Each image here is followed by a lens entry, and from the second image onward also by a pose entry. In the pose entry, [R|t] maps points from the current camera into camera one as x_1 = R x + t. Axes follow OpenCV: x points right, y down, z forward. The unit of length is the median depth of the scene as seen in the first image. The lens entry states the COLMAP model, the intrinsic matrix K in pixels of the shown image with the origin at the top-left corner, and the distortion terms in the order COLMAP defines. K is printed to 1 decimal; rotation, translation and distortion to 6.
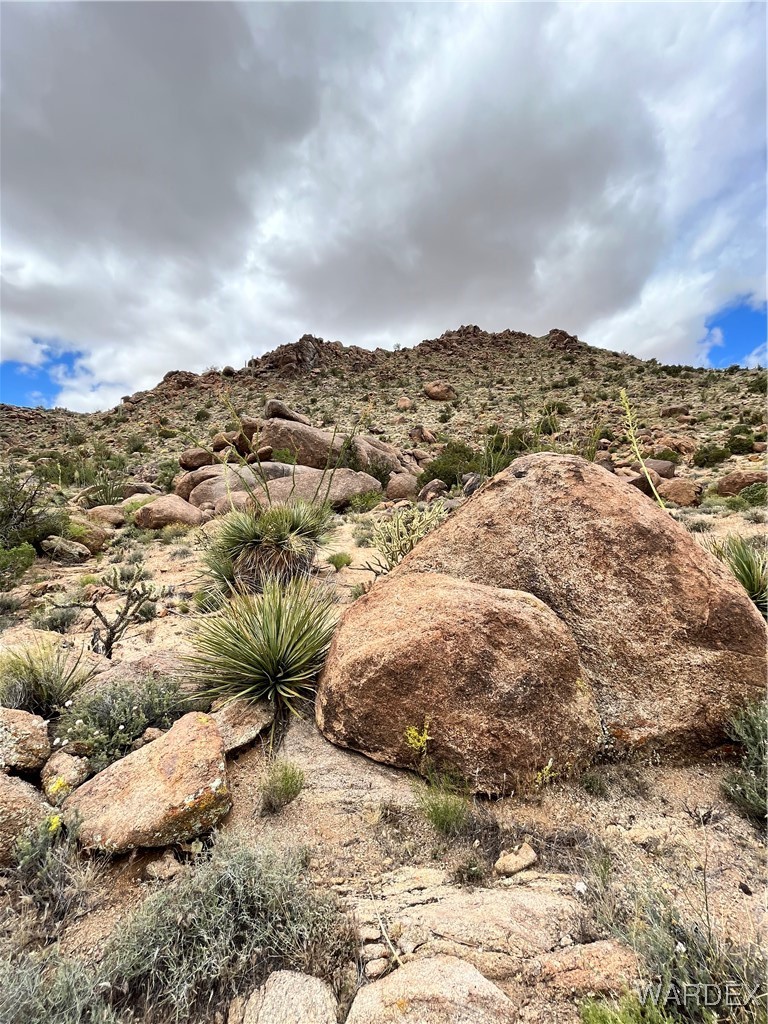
lens RADIAL K [[417.5, 0, 382.9], [0, 417.5, 509.2], [0, 0, 1]] dist [0.008830, -0.001618]
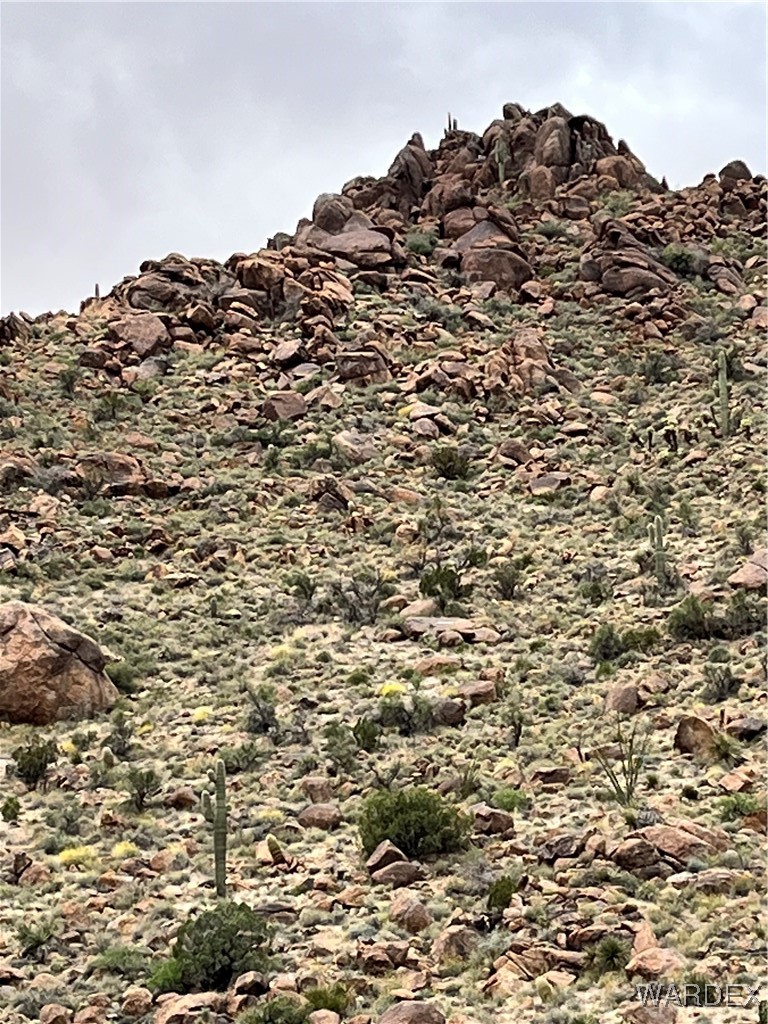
lens RADIAL K [[3461.7, 0, 385.0], [0, 3461.7, 513.0], [0, 0, 1]] dist [0.094281, 0.000000]
pose [[0.999555, -0.012931, 0.026875, 0.277173], [0.018977, 0.970923, -0.238638, 0.000939], [-0.023008, 0.239042, 0.970737, -0.452083]]
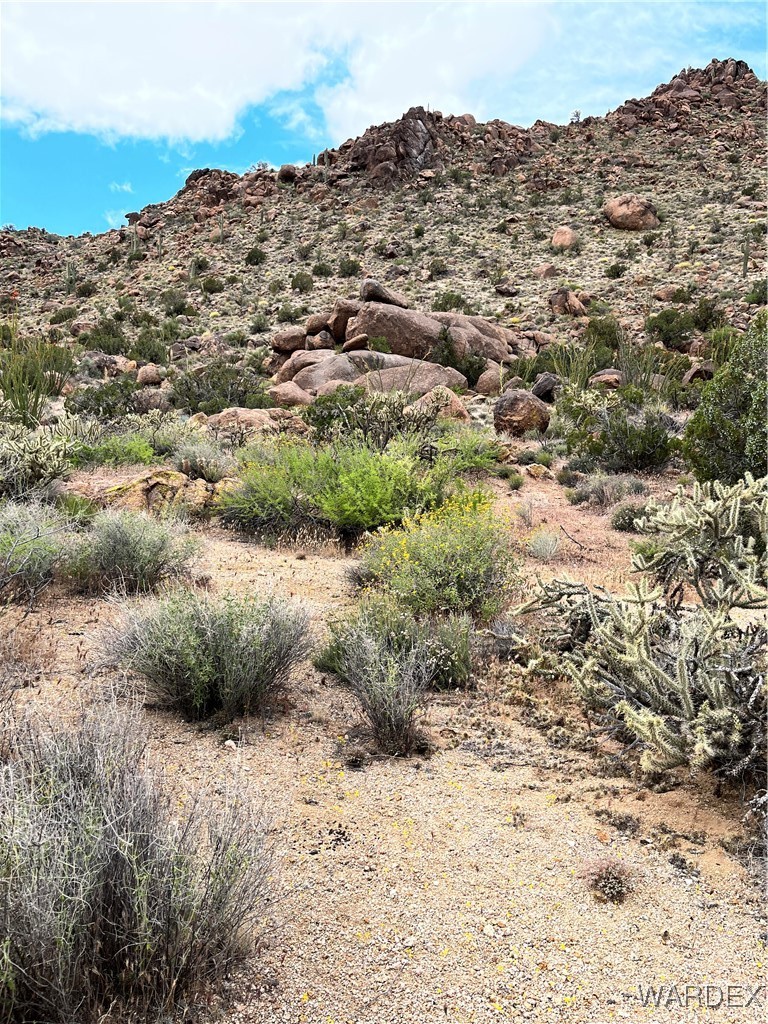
lens RADIAL K [[783.2, 0, 392.4], [0, 783.2, 506.9], [0, 0, 1]] dist [0.059254, -0.064798]
pose [[0.980708, 0.070928, -0.182156, 0.043116], [-0.047935, 0.990658, 0.127666, 0.004040], [0.189510, -0.116471, 0.974946, -0.229469]]
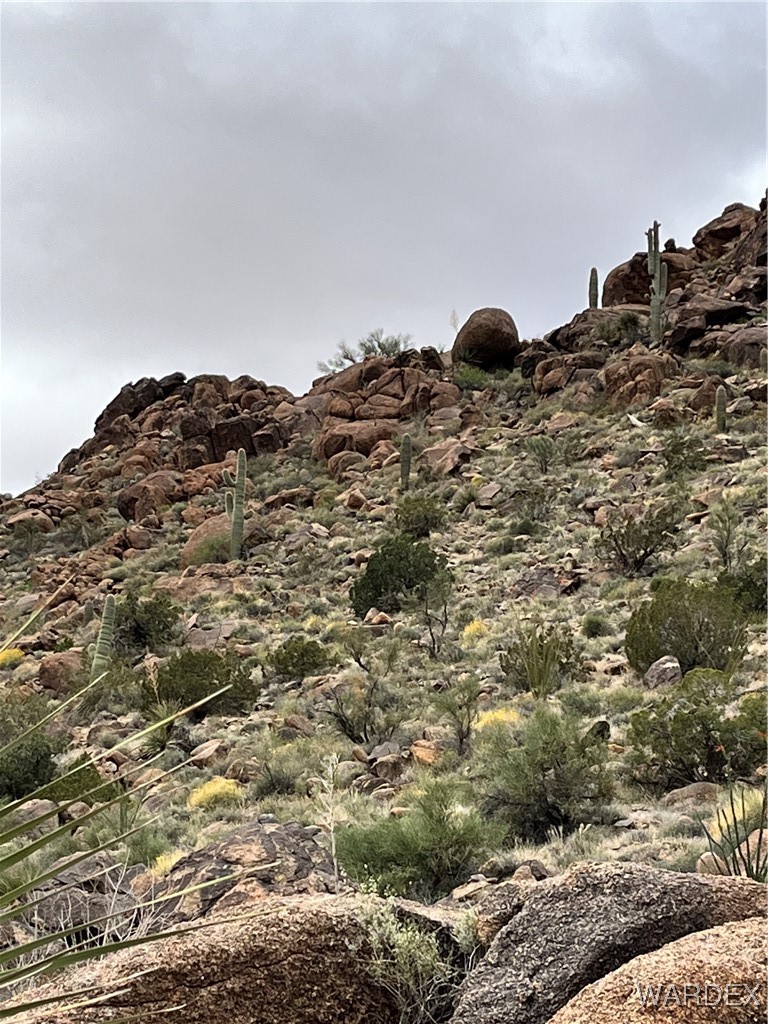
lens RADIAL K [[2510.0, 0, 380.3], [0, 2510.0, 514.3], [0, 0, 1]] dist [0.139517, 0.000000]
pose [[0.947944, -0.053283, -0.313947, -0.157505], [-0.037480, 0.960380, -0.276163, -0.007286], [0.316223, 0.273554, 0.908389, 0.203755]]
